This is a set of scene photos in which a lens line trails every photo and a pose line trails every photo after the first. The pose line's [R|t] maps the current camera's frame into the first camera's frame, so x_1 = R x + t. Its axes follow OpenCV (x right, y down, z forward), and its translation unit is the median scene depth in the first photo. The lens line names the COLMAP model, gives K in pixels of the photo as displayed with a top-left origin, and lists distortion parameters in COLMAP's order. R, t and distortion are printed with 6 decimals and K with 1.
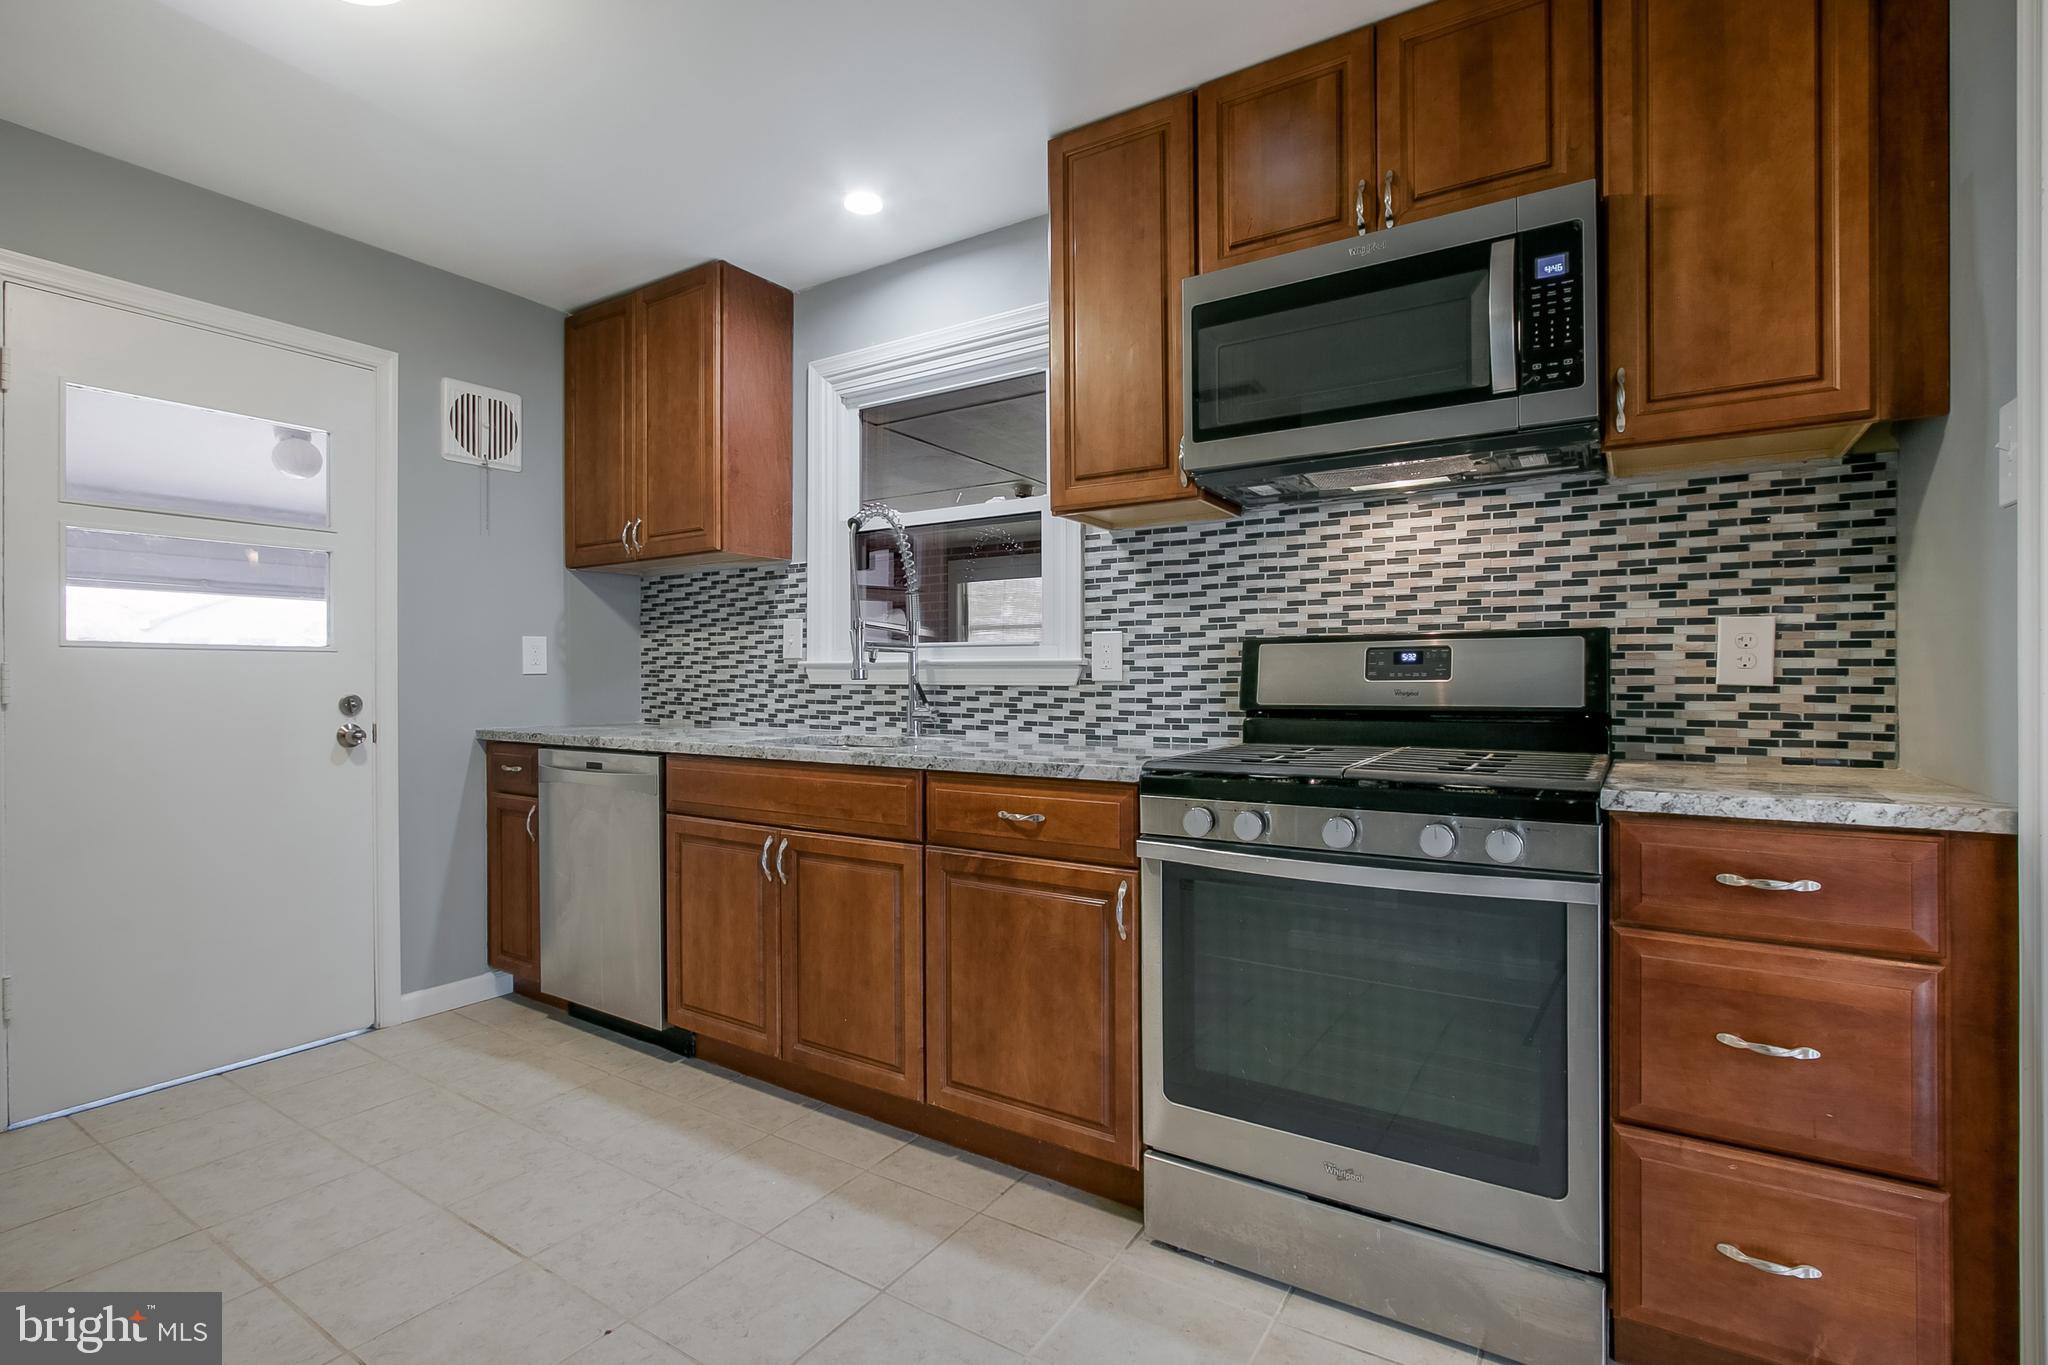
lens RADIAL K [[953.6, 0, 1005.3], [0, 953.6, 676.0], [0, 0, 1]] dist [-0.025912, 0.007382]
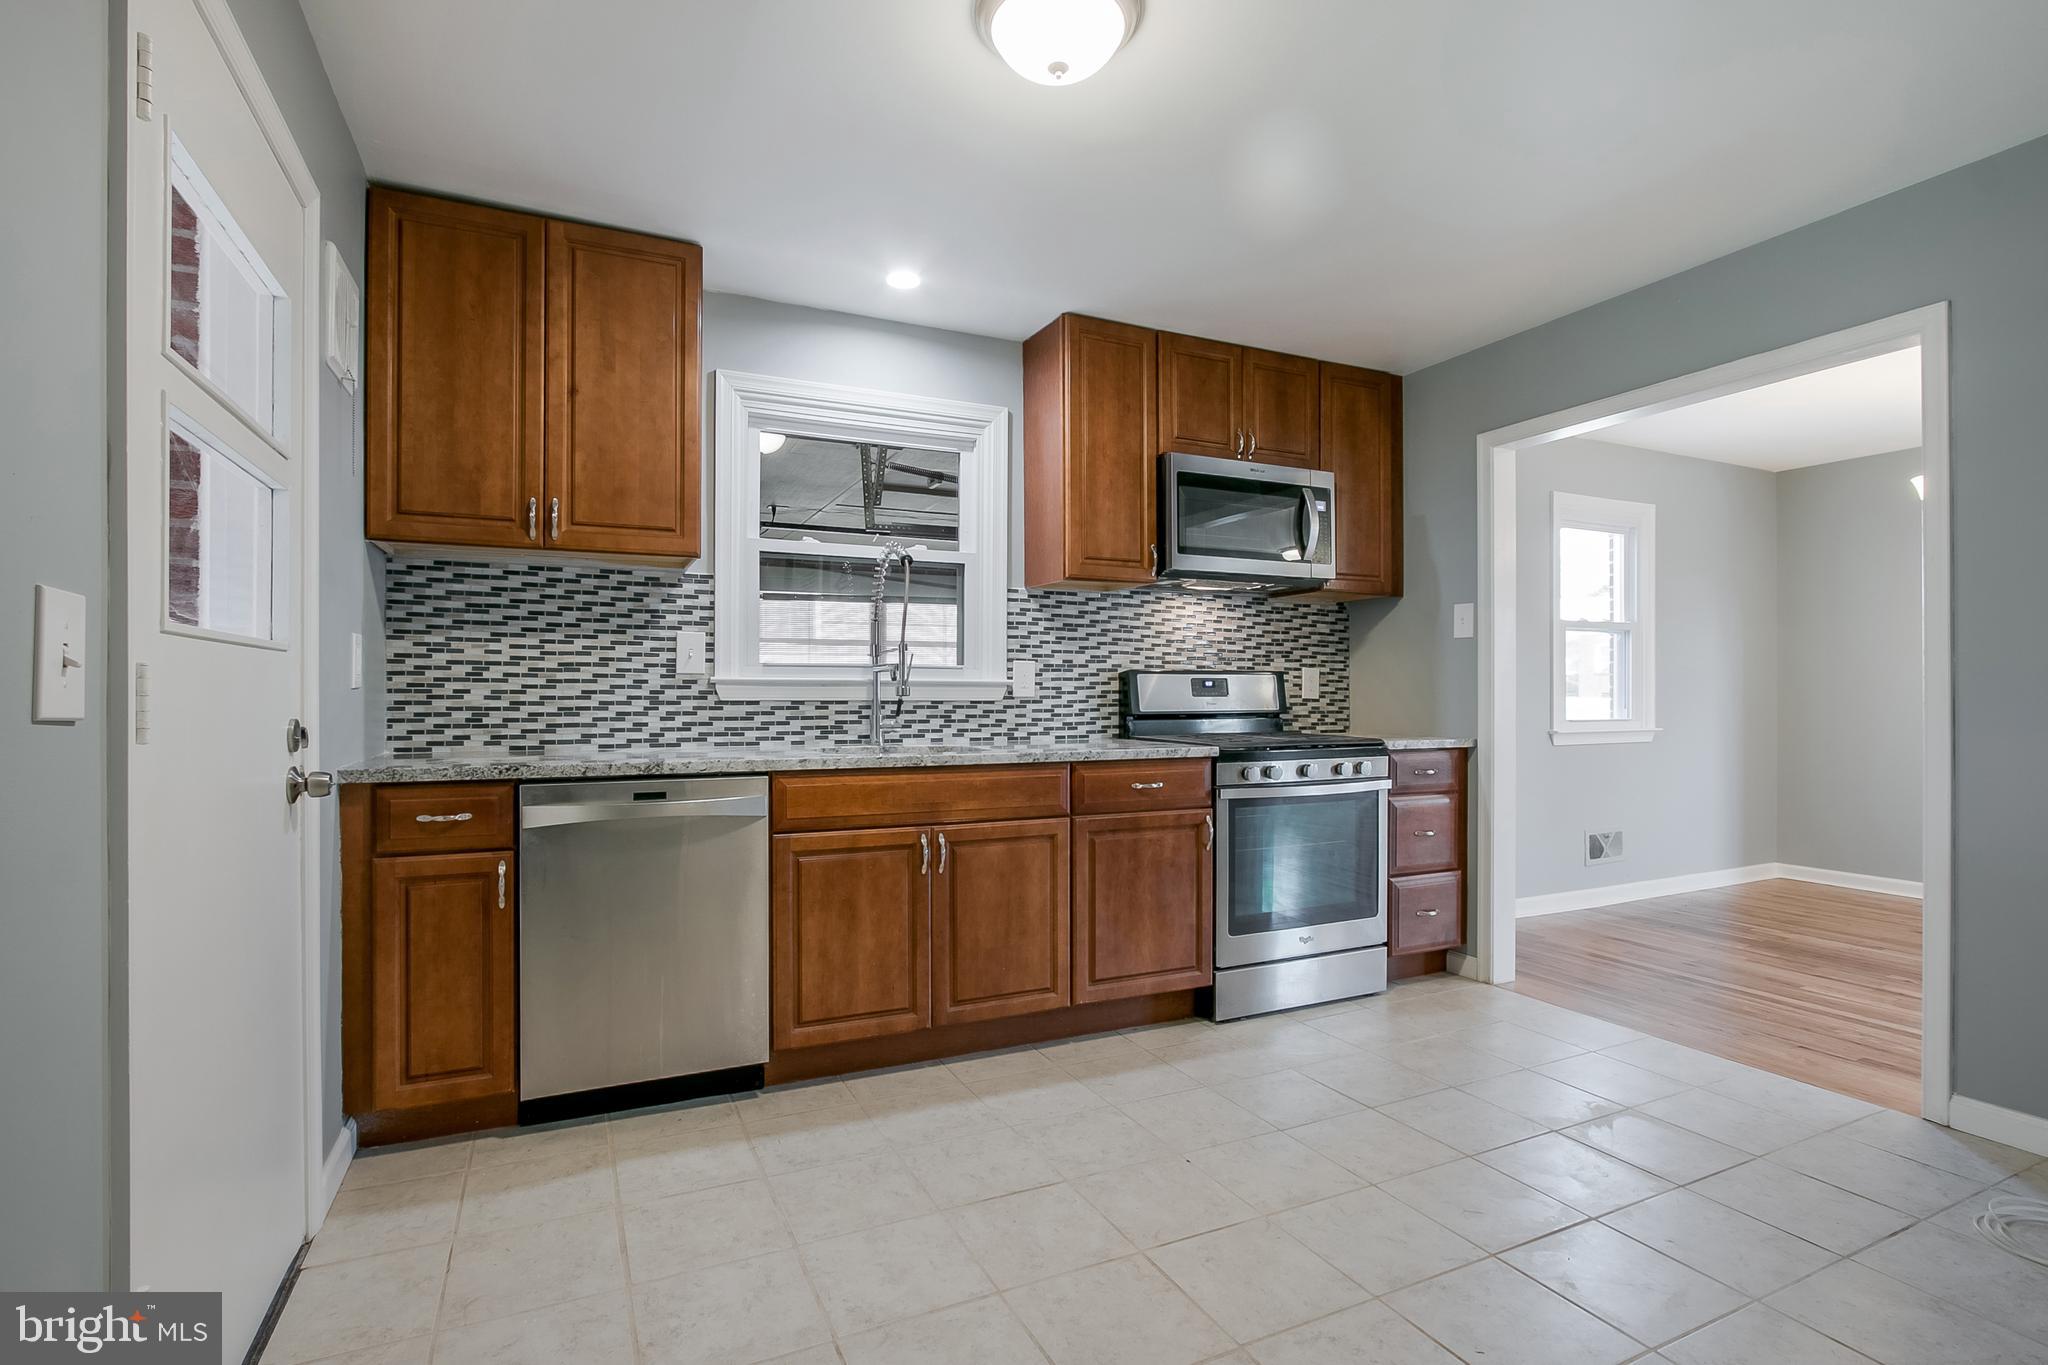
lens RADIAL K [[962.0, 0, 1006.8], [0, 962.0, 688.4], [0, 0, 1]] dist [-0.021064, 0.000143]
pose [[0.526069, 0.006843, 0.850415, -1.130593], [-0.003558, 0.999977, -0.005845, 0.001150], [-0.850435, 0.000049, 0.526081, 0.302986]]
